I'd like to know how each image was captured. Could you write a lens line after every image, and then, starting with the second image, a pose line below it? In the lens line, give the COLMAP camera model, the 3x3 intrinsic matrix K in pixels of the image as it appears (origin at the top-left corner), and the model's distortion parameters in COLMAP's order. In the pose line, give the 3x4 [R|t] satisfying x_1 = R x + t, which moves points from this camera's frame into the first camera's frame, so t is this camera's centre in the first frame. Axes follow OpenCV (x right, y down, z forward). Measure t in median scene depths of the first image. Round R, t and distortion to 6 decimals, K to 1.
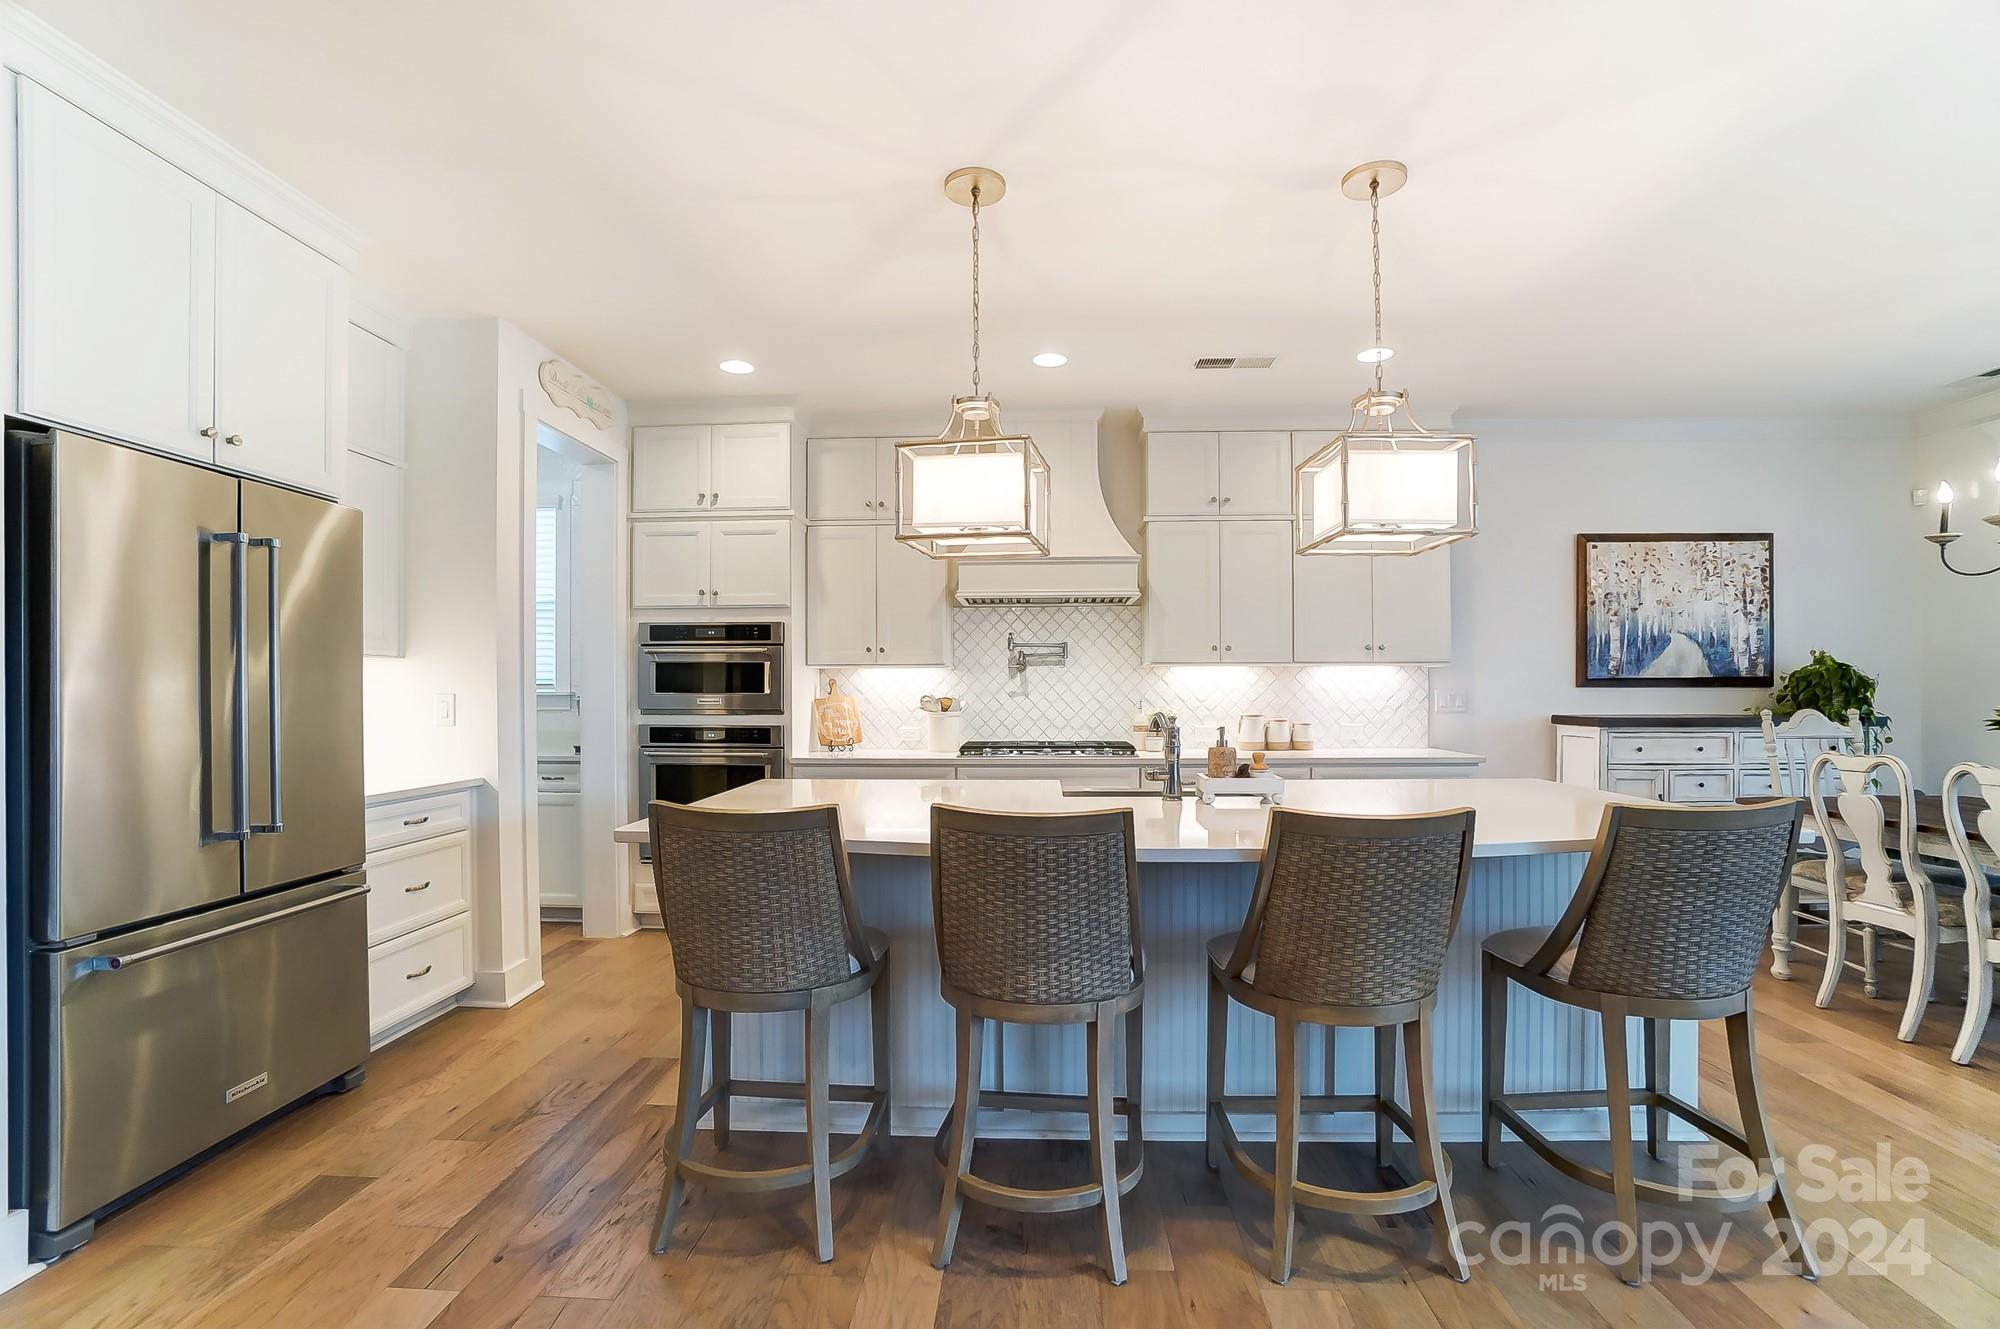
lens RADIAL K [[892.8, 0, 995.4], [0, 892.8, 691.4], [0, 0, 1]] dist [-0.056675, 0.018087]
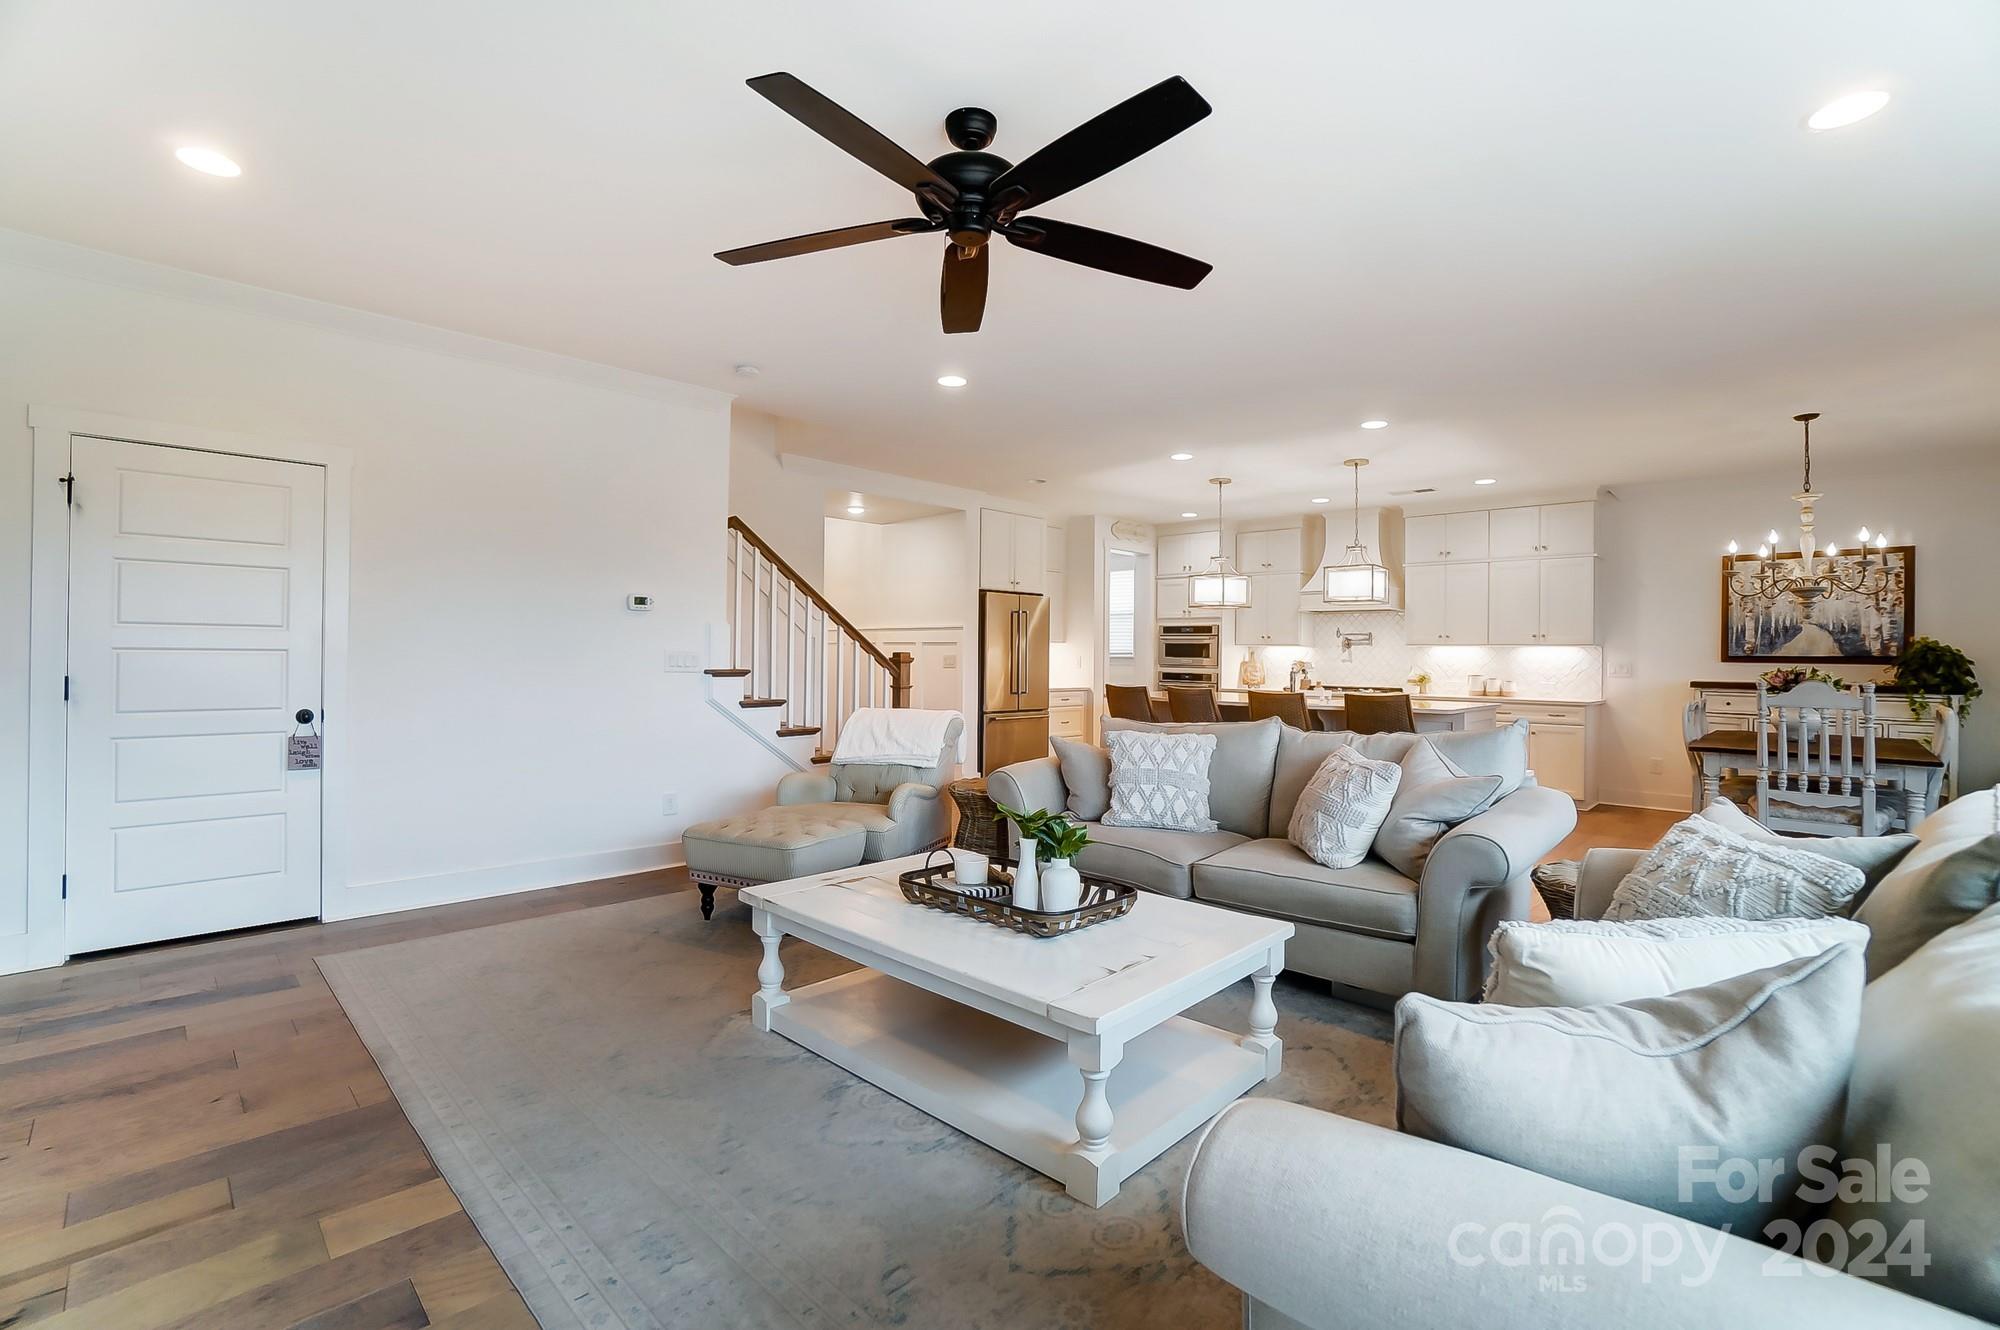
lens RADIAL K [[892.8, 0, 1003.1], [0, 892.8, 662.3], [0, 0, 1]] dist [-0.056675, 0.018087]
pose [[0.752415, 0.016895, -0.658472, 0.761697], [-0.016075, 0.999844, 0.007285, 0.004607], [0.658493, 0.005104, 0.752570, -0.922285]]
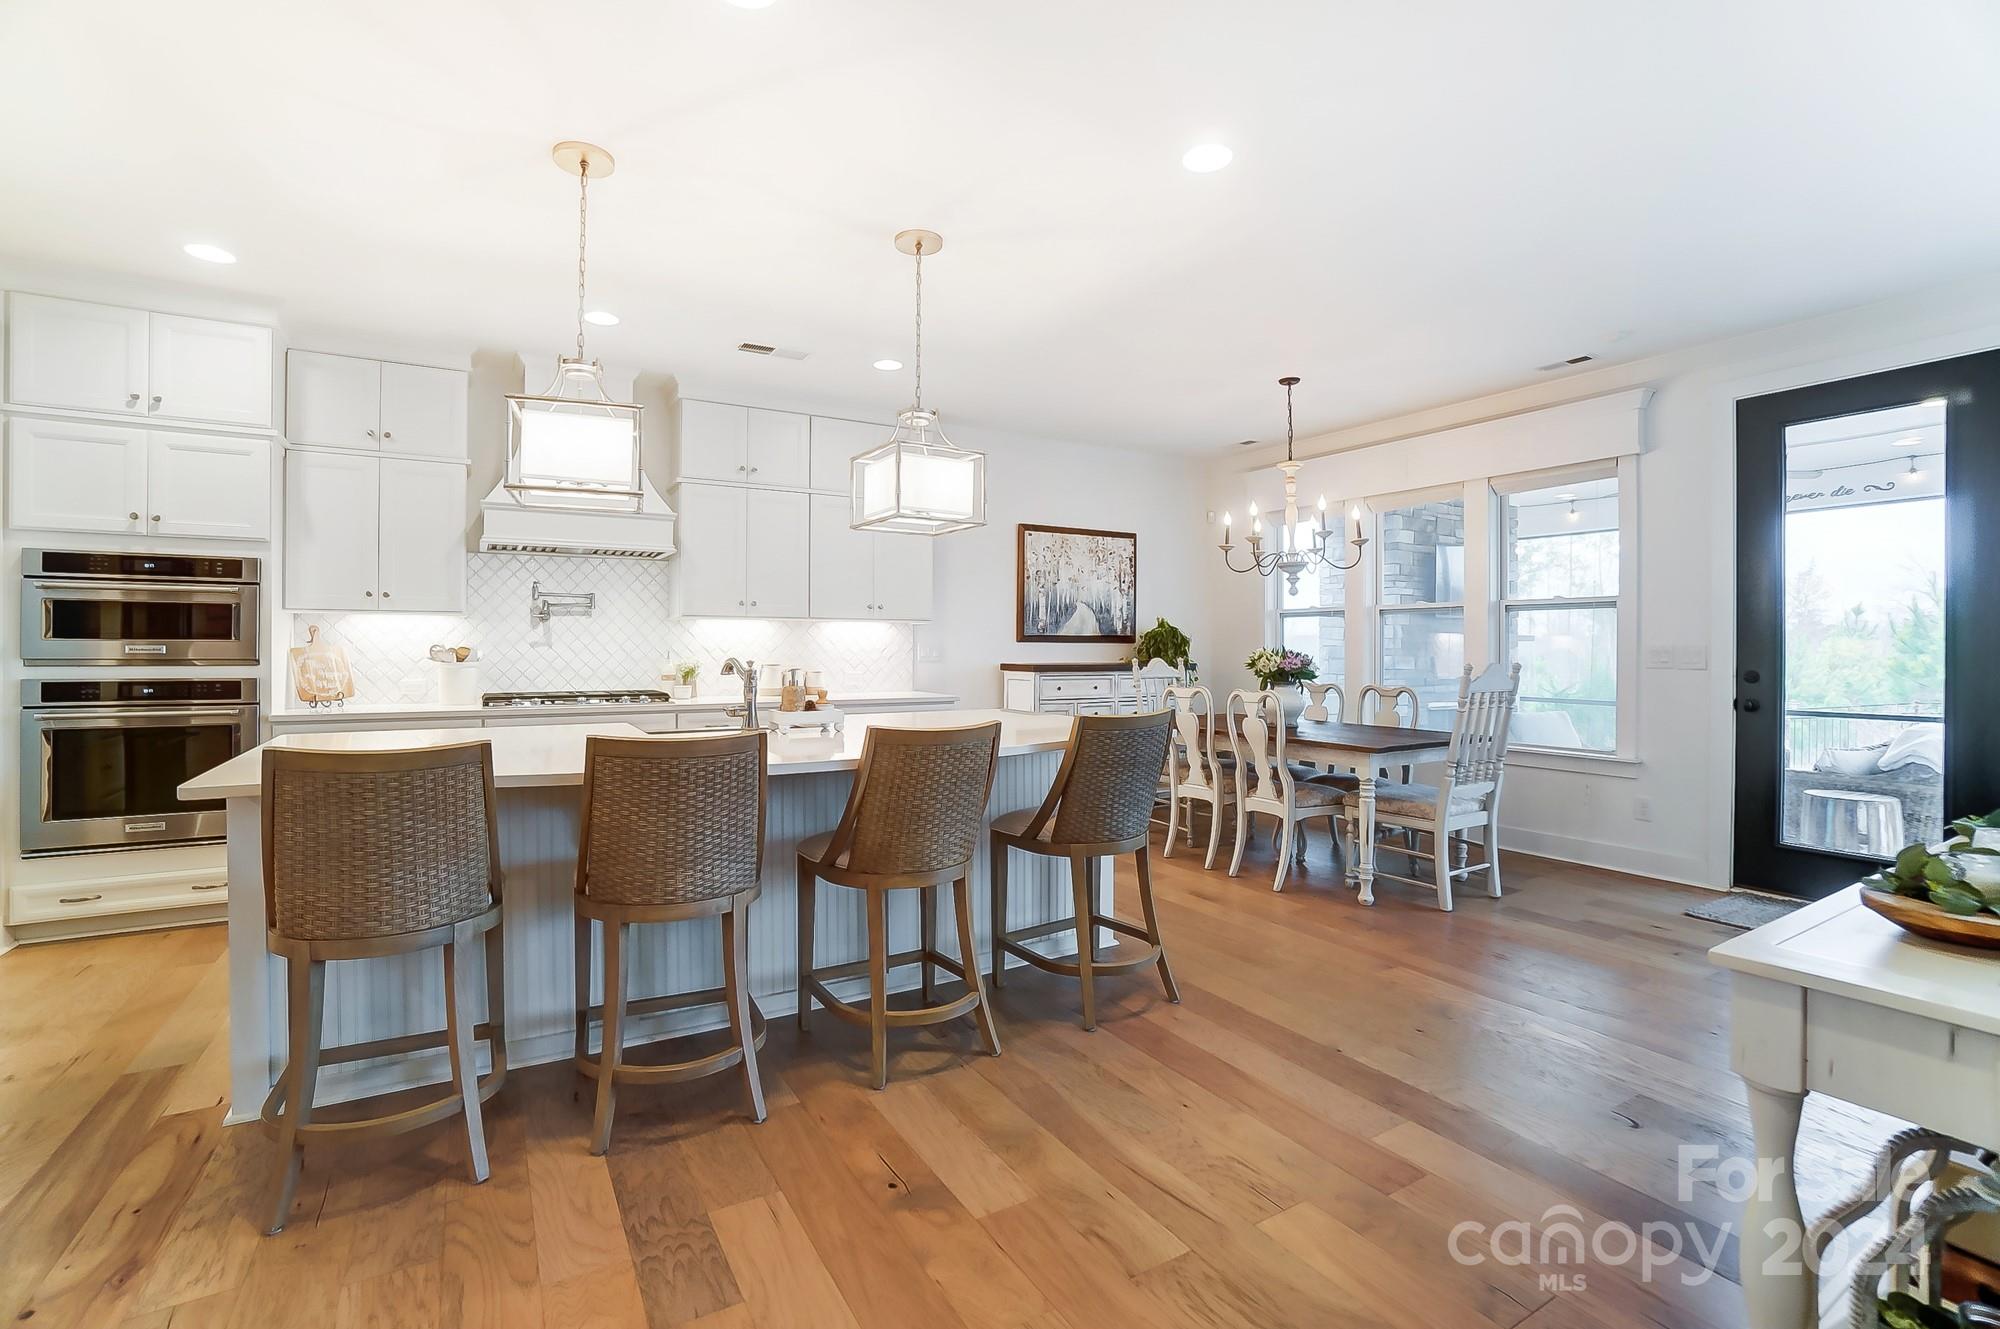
lens RADIAL K [[892.8, 0, 974.4], [0, 892.8, 644.1], [0, 0, 1]] dist [-0.056675, 0.018087]
pose [[0.839082, 0.007468, 0.543953, -0.111188], [-0.004857, 0.999969, -0.006237, 0.007253], [-0.543983, 0.002591, 0.839092, -0.076697]]
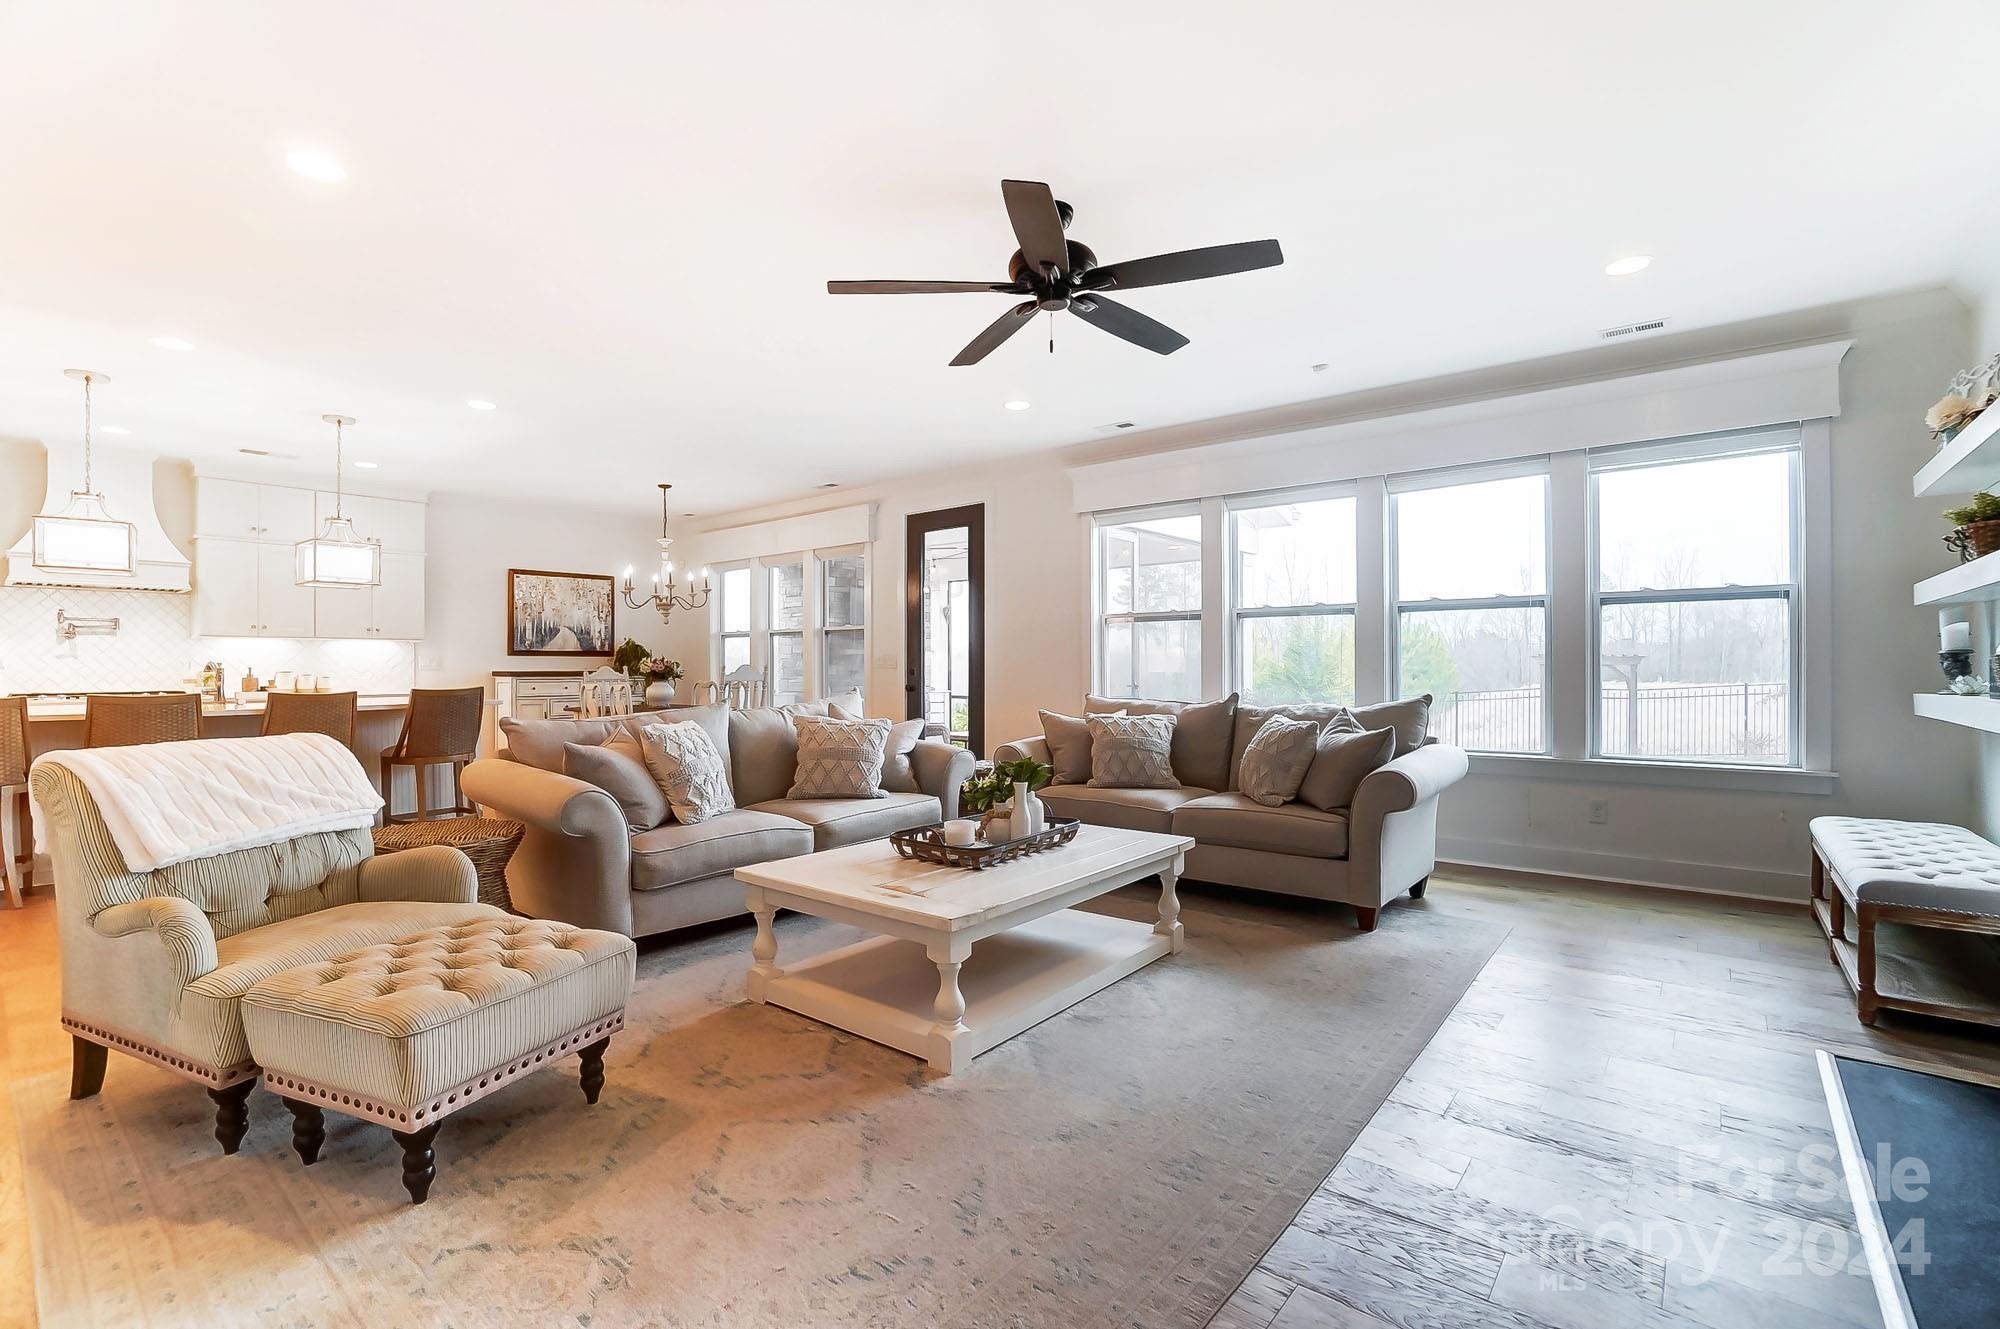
lens RADIAL K [[892.8, 0, 992.3], [0, 892.8, 666.5], [0, 0, 1]] dist [-0.056675, 0.018087]
pose [[0.595758, 0.000480, 0.803164, -0.188812], [0.003189, 0.999991, -0.002964, 0.027837], [-0.803158, 0.004327, 0.595751, -0.899742]]
